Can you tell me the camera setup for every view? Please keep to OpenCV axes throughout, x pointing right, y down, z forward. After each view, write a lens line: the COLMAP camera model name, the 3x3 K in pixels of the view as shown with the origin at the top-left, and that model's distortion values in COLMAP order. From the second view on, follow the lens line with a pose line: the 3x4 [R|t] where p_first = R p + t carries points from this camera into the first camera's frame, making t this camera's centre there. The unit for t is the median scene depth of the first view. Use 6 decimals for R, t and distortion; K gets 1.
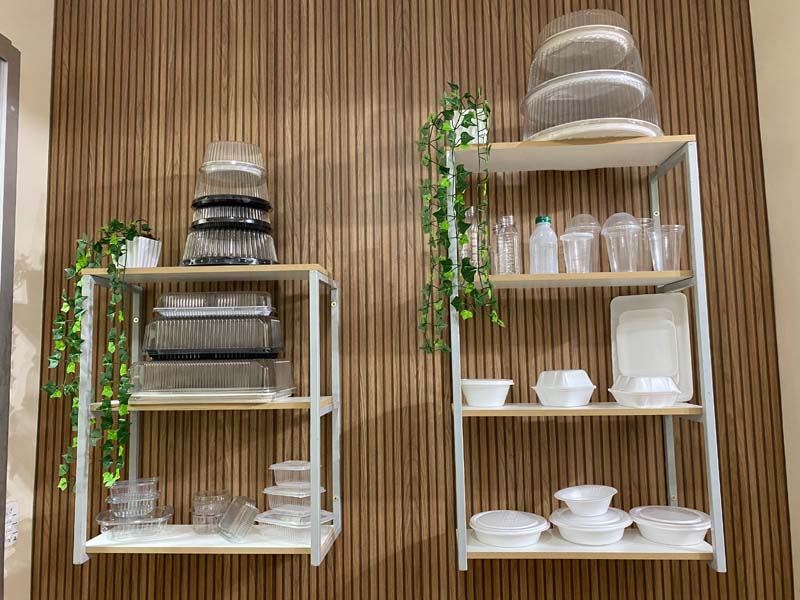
lens RADIAL K [[620.8, 0, 394.8], [0, 620.8, 298.3], [0, 0, 1]] dist [0.006820, -0.005920]
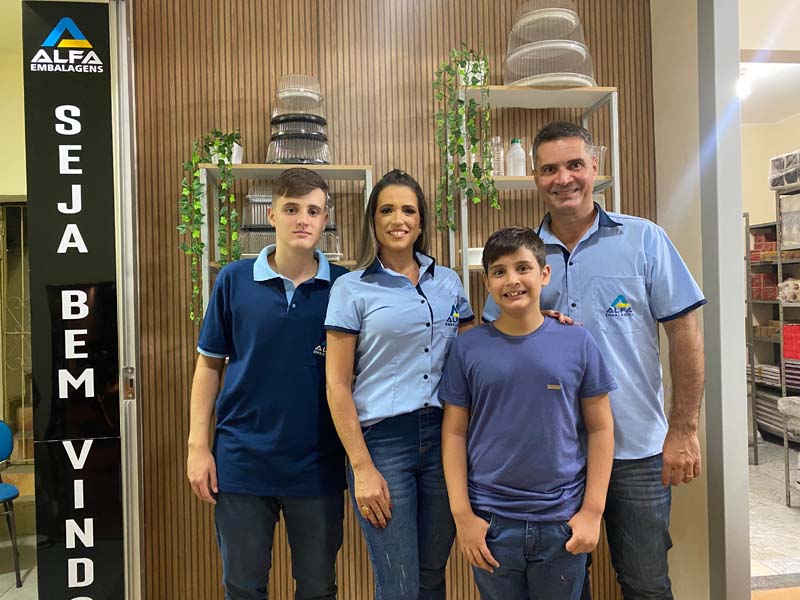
lens RADIAL K [[620.8, 0, 394.8], [0, 620.8, 298.3], [0, 0, 1]] dist [0.006820, -0.005920]
pose [[0.984922, -0.004899, 0.172927, -0.303682], [-0.008553, 0.996997, 0.076960, 0.134660], [-0.172785, -0.077279, 0.981923, -0.424729]]
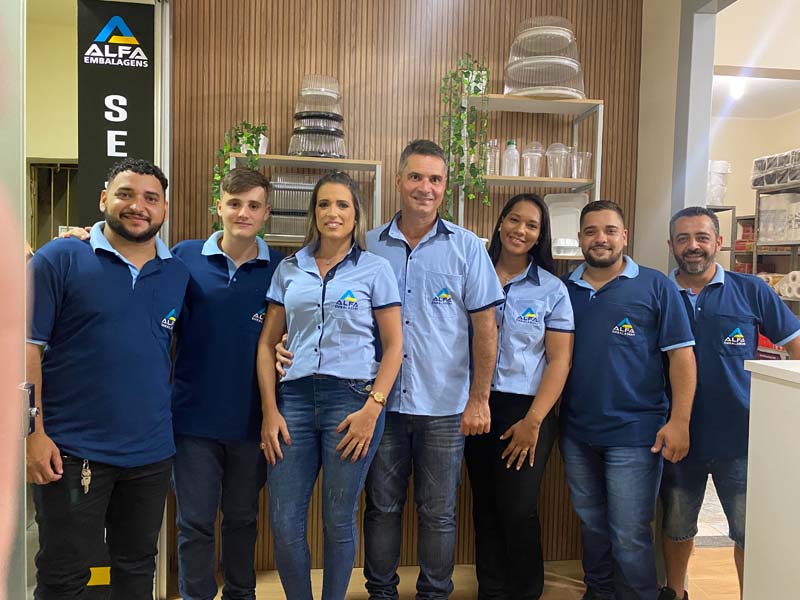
lens RADIAL K [[620.9, 0, 400.6], [0, 620.9, 297.7], [0, 0, 1]] dist [-0.001442, -0.005193]
pose [[0.983599, 0.034169, 0.177103, -0.331718], [-0.058541, 0.989214, 0.134272, 0.075343], [-0.170604, -0.142438, 0.974990, -0.614517]]
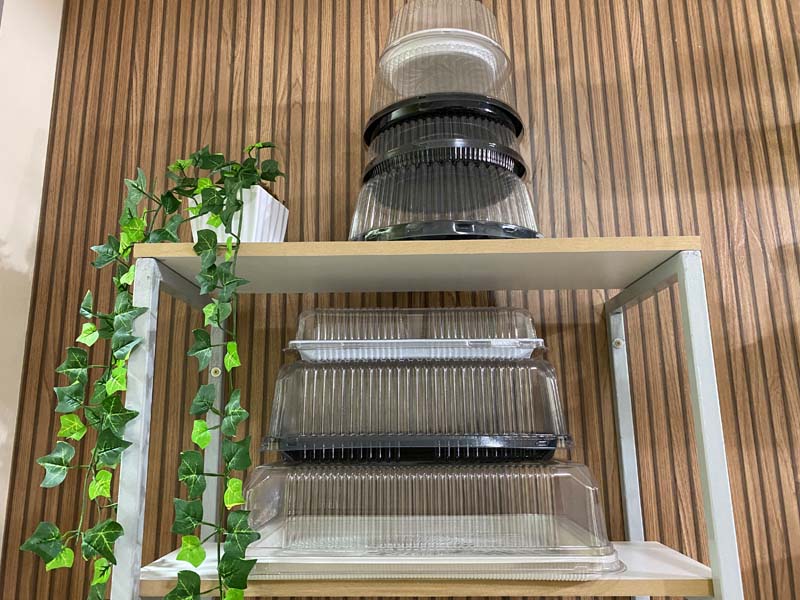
lens RADIAL K [[620.8, 0, 394.8], [0, 620.8, 298.3], [0, 0, 1]] dist [0.006820, -0.005920]
pose [[0.999237, 0.011212, 0.037422, -0.328197], [-0.007063, 0.993994, -0.109206, 0.033674], [-0.038422, 0.108858, 0.993314, 0.553593]]
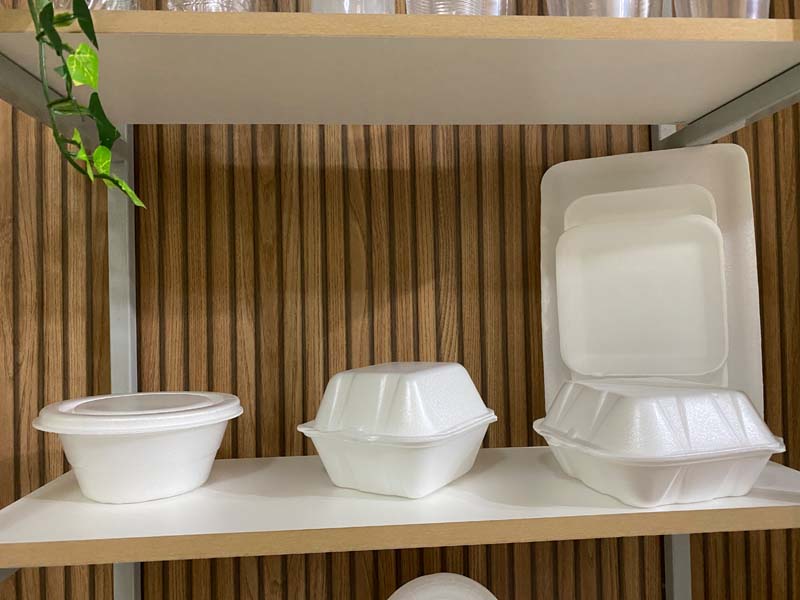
lens RADIAL K [[620.9, 0, 400.6], [0, 620.9, 297.7], [0, 0, 1]] dist [-0.001442, -0.005193]
pose [[0.990513, -0.008260, 0.137168, 0.226482], [-0.002721, 0.996817, 0.079677, 0.055096], [-0.137389, -0.079295, 0.987338, 0.683339]]
